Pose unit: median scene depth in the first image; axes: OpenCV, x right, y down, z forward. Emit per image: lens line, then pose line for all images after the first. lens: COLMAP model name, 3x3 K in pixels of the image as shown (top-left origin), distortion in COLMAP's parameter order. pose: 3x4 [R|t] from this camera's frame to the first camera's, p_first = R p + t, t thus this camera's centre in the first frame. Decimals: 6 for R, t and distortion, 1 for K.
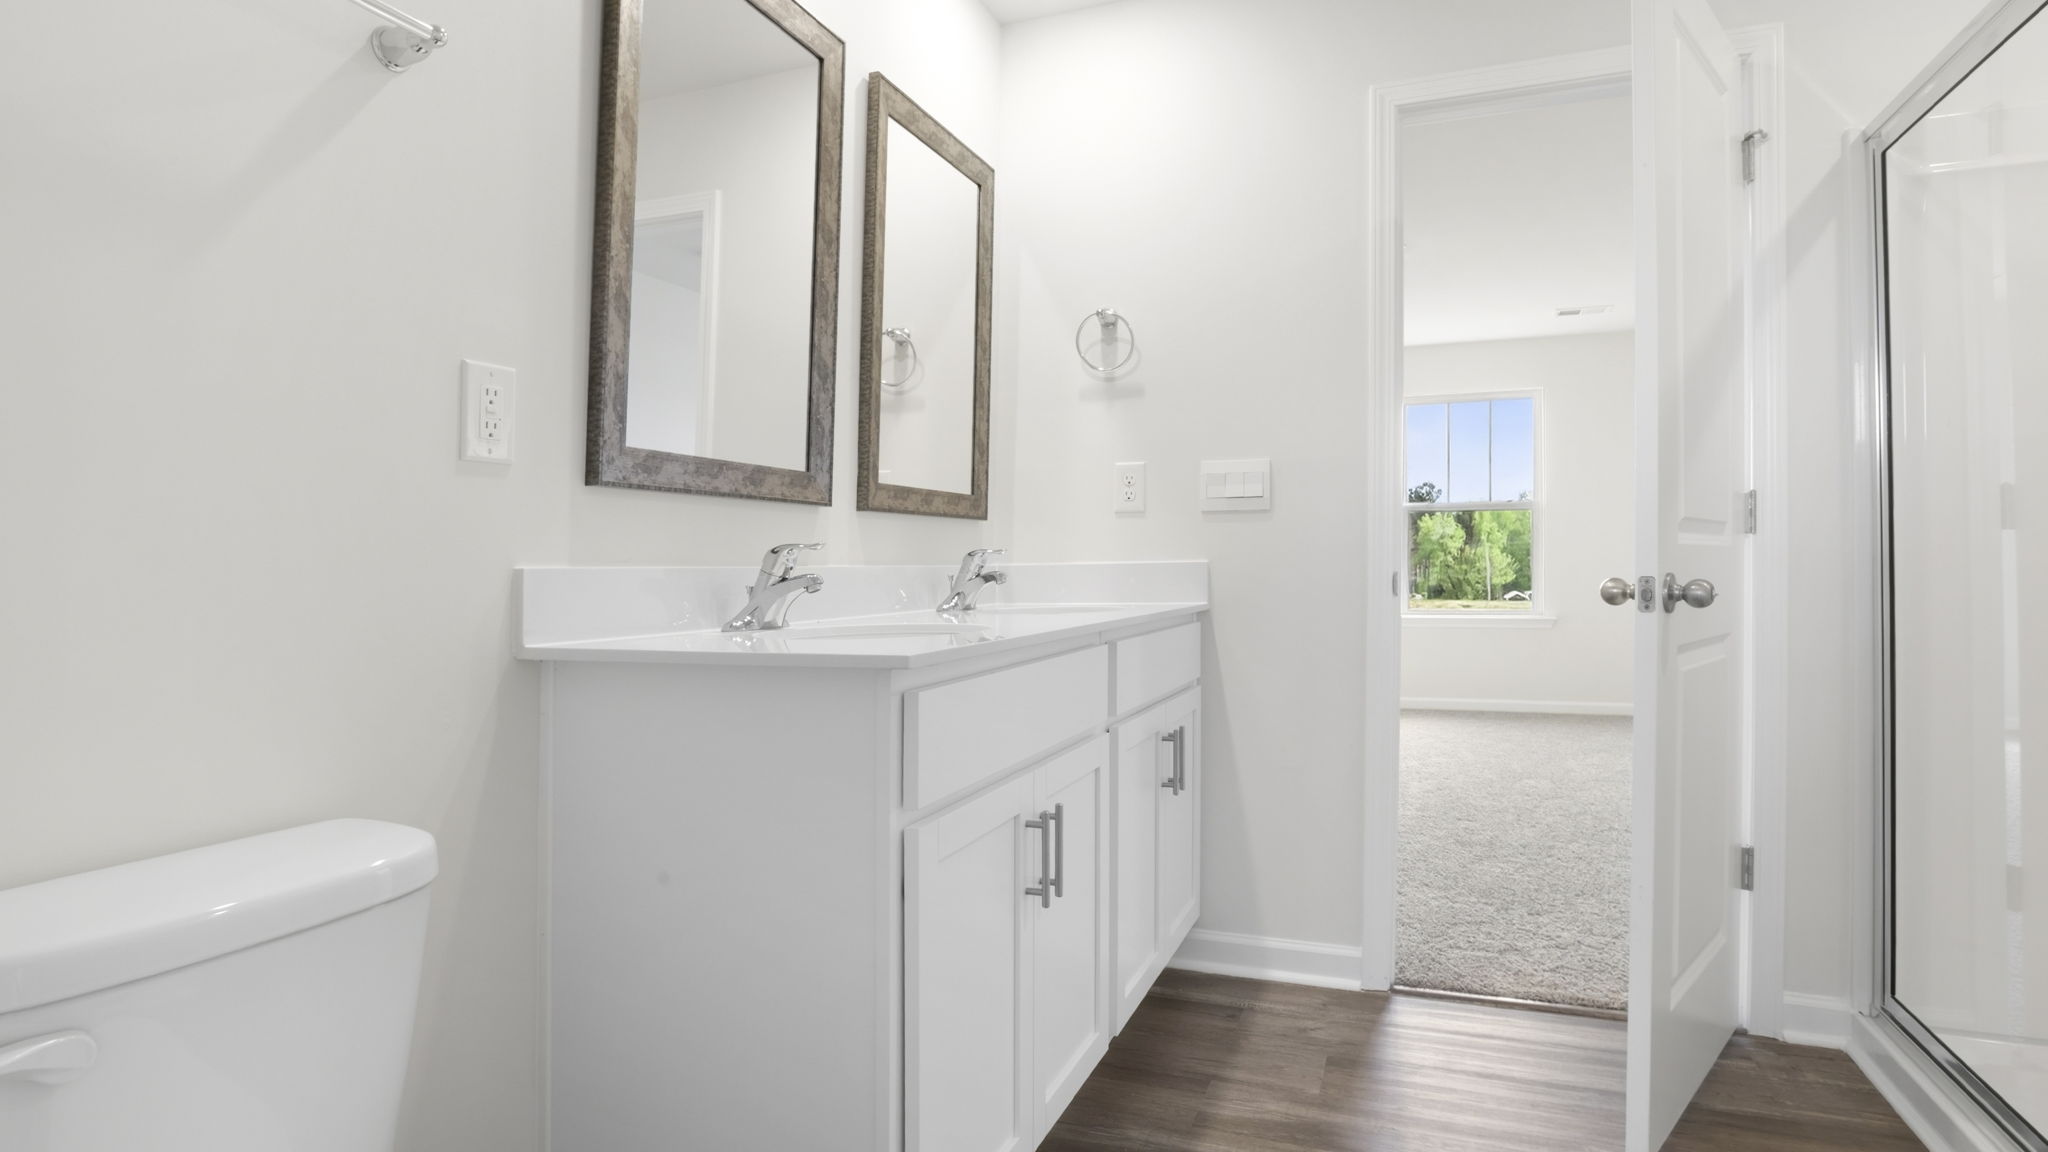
lens RADIAL K [[1063.3, 0, 1035.4], [0, 1063.3, 582.1], [0, 0, 1]] dist [-0.046742, 0.014847]
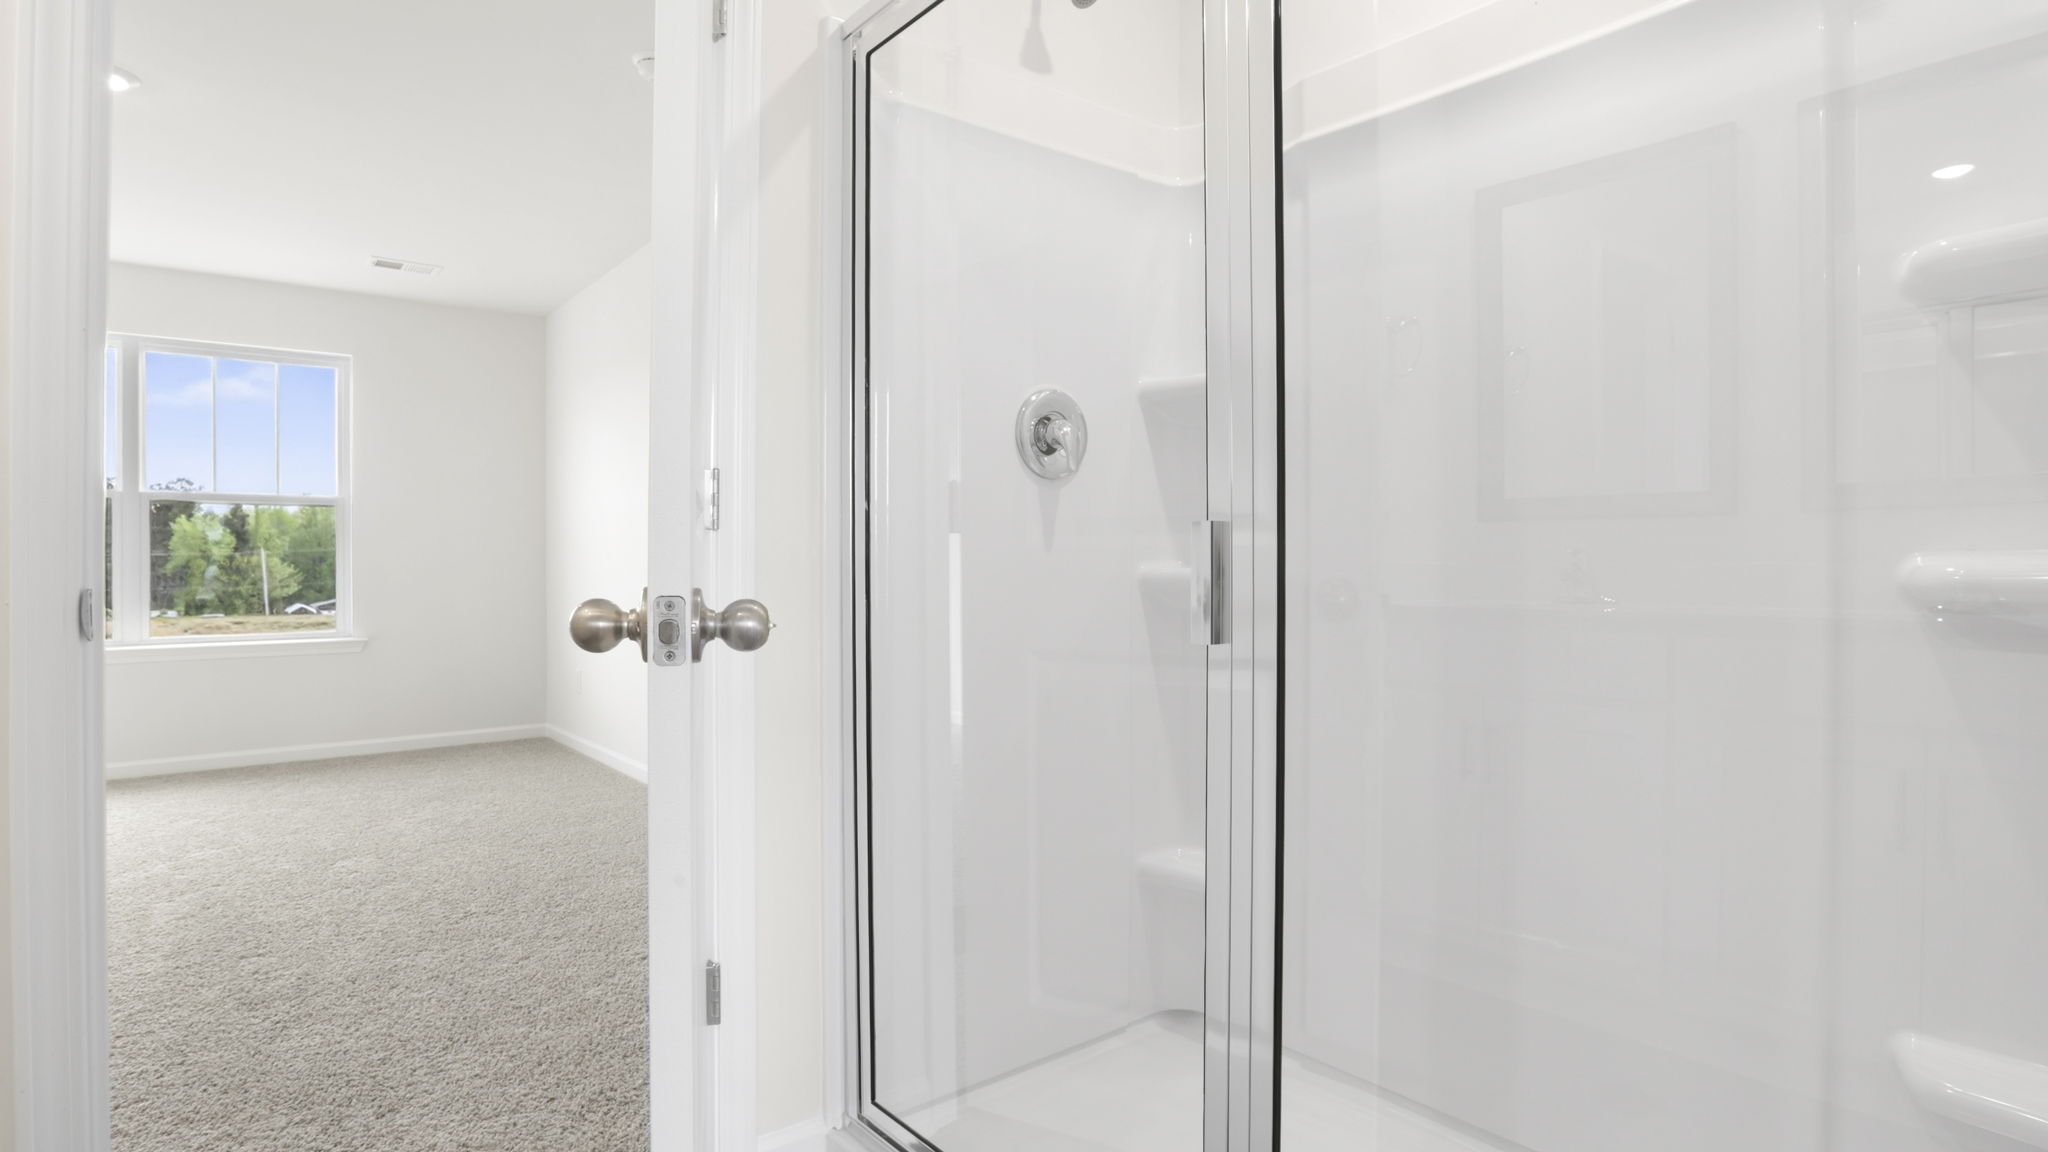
lens RADIAL K [[1063.3, 0, 1030.1], [0, 1063.3, 568.0], [0, 0, 1]] dist [-0.046742, 0.014847]
pose [[0.506594, 0.001970, 0.862182, 0.081532], [0.017579, 0.999766, -0.012613, -0.003591], [-0.862006, 0.021546, 0.506441, 0.213938]]
